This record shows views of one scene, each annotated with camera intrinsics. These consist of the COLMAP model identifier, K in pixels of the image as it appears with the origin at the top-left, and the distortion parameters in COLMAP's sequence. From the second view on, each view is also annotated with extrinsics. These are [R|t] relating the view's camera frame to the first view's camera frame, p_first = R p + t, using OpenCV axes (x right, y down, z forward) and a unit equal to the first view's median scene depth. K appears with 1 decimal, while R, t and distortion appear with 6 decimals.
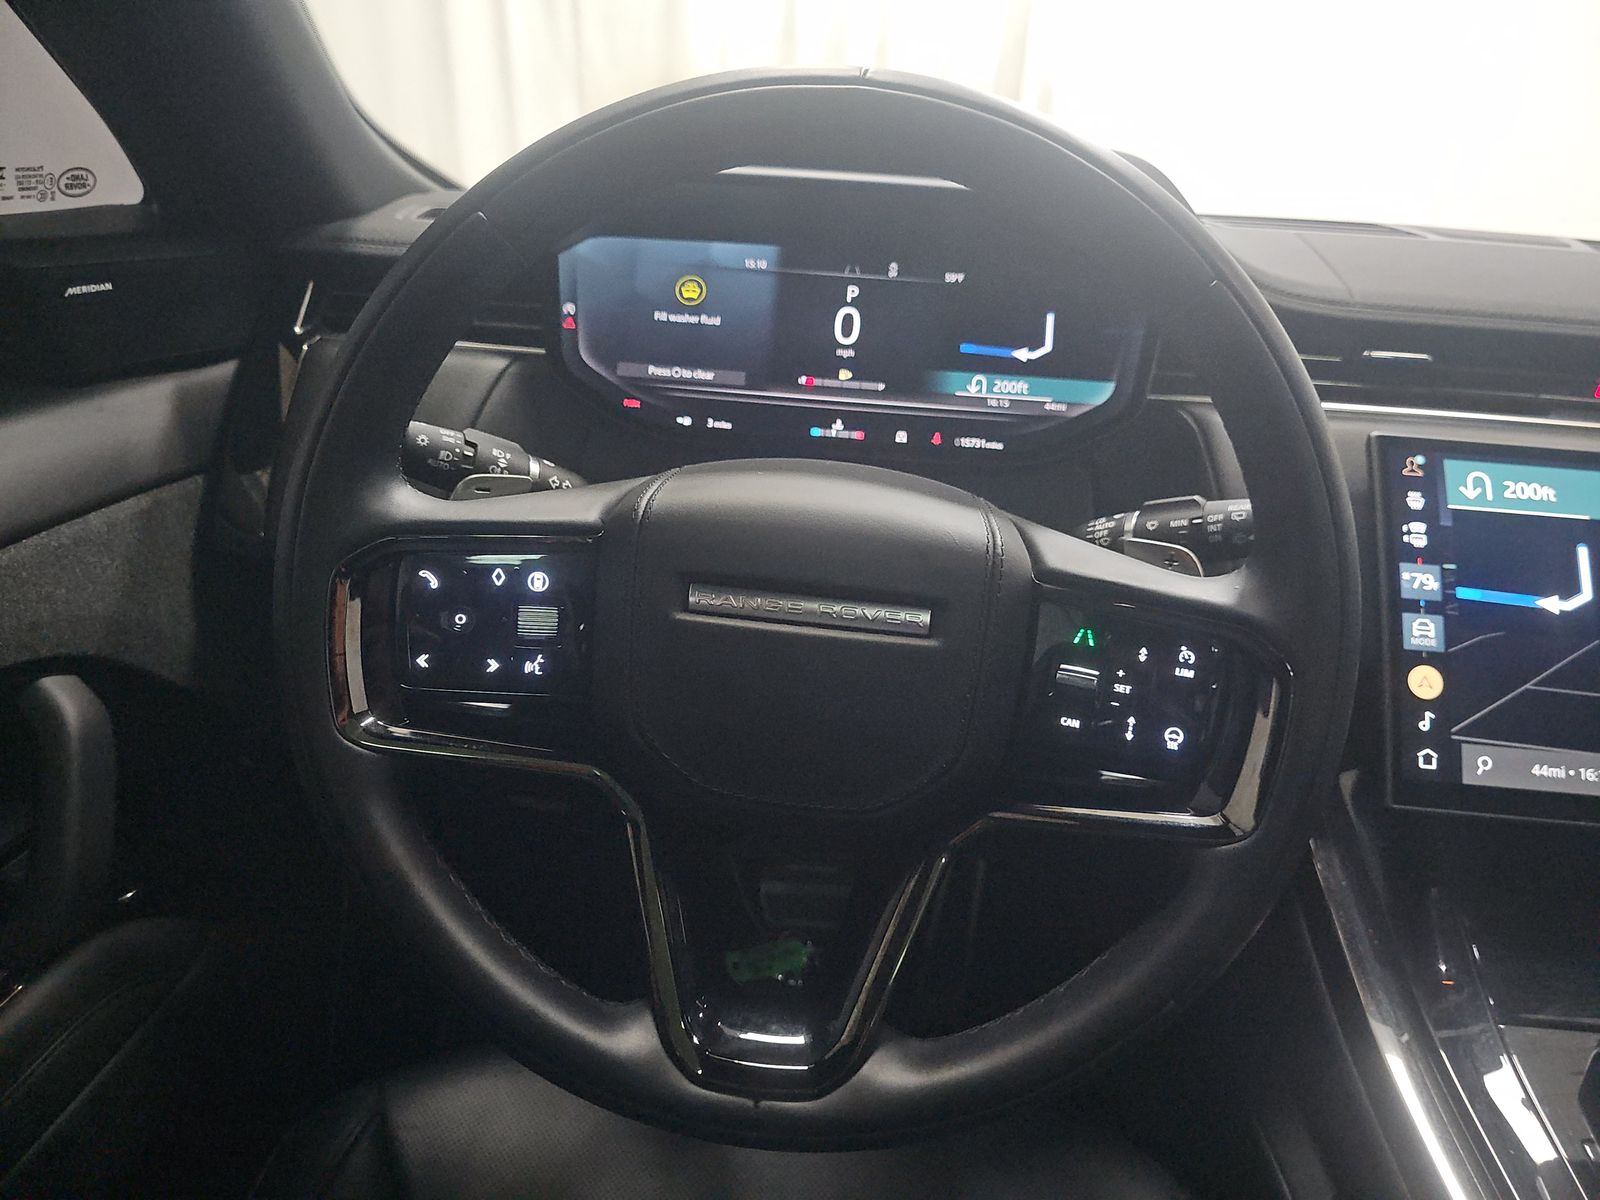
lens RADIAL K [[1064.5, 0, 799.2], [0, 1064.5, 600.2], [0, 0, 1]] dist [0.015503, -0.028825]
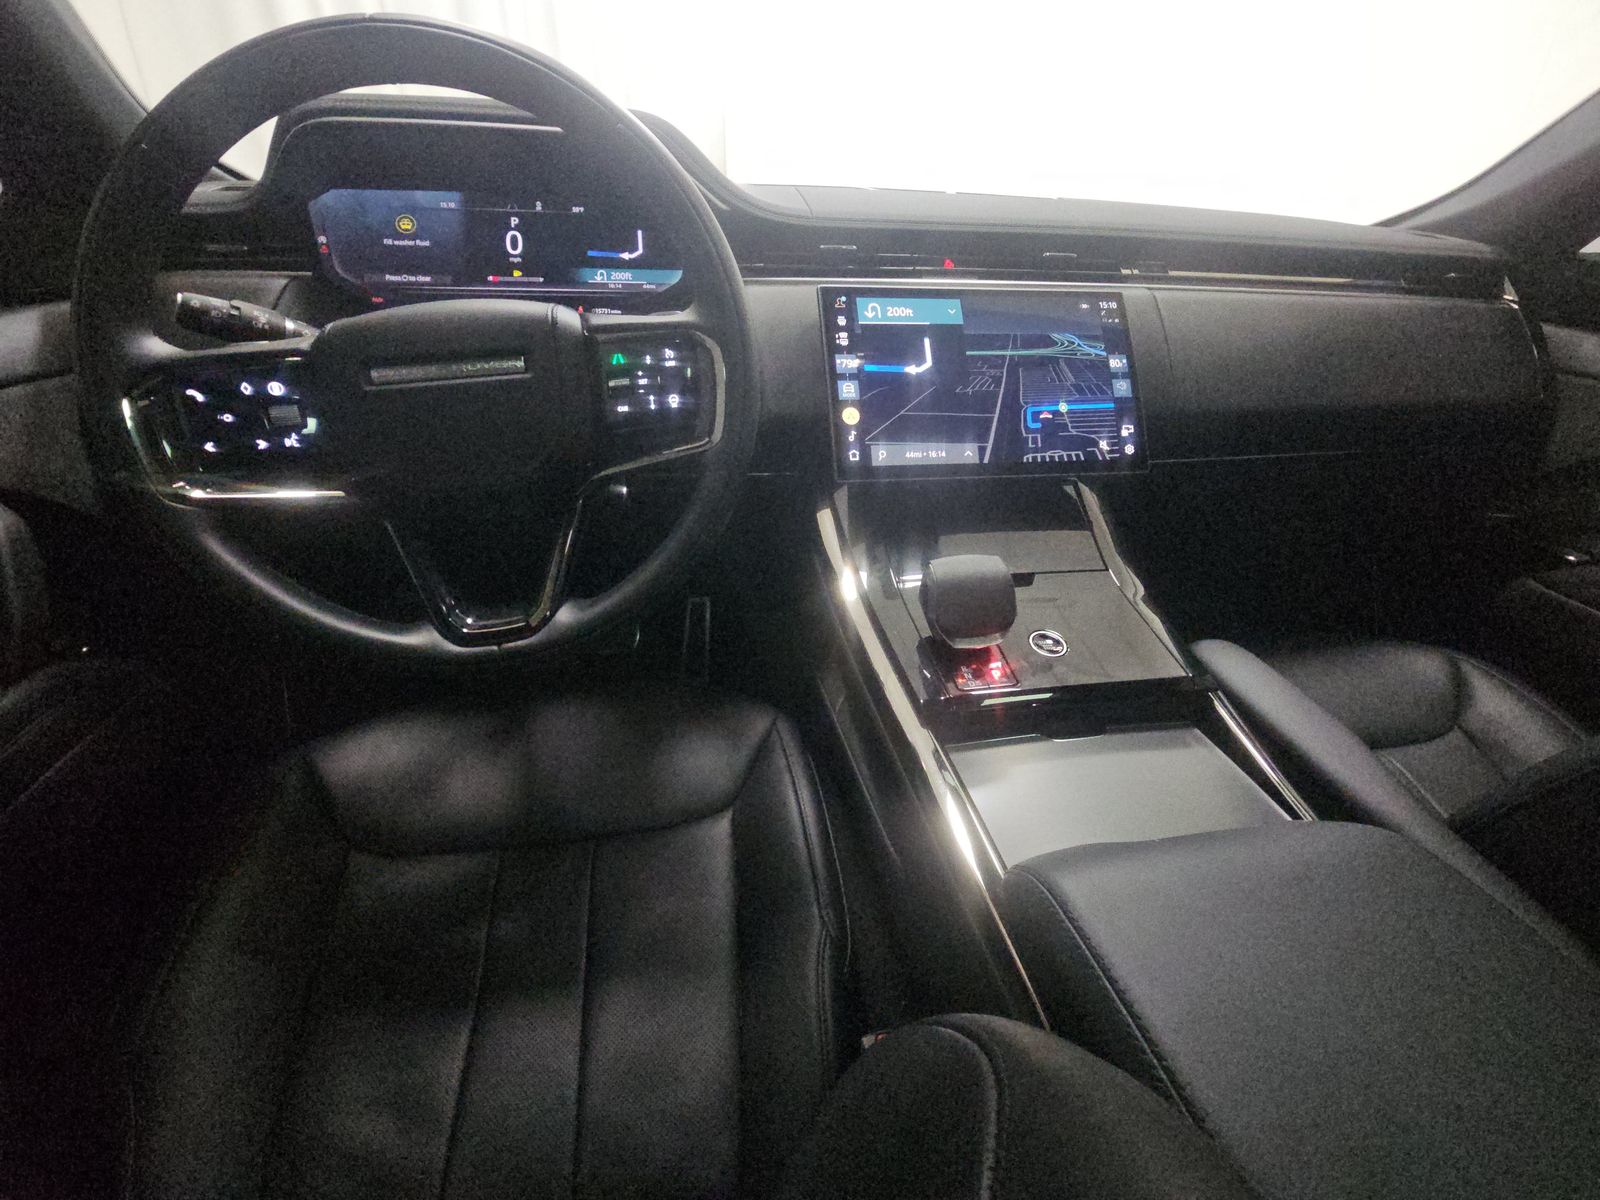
lens RADIAL K [[636.8, 0, 801.7], [0, 636.8, 598.6], [0, 0, 1]] dist [0.000442, -0.000190]
pose [[0.968996, -0.150377, 0.196045, 0.211917], [0.123622, 0.982076, 0.142279, 0.206294], [-0.213927, -0.113633, 0.970218, -0.109513]]
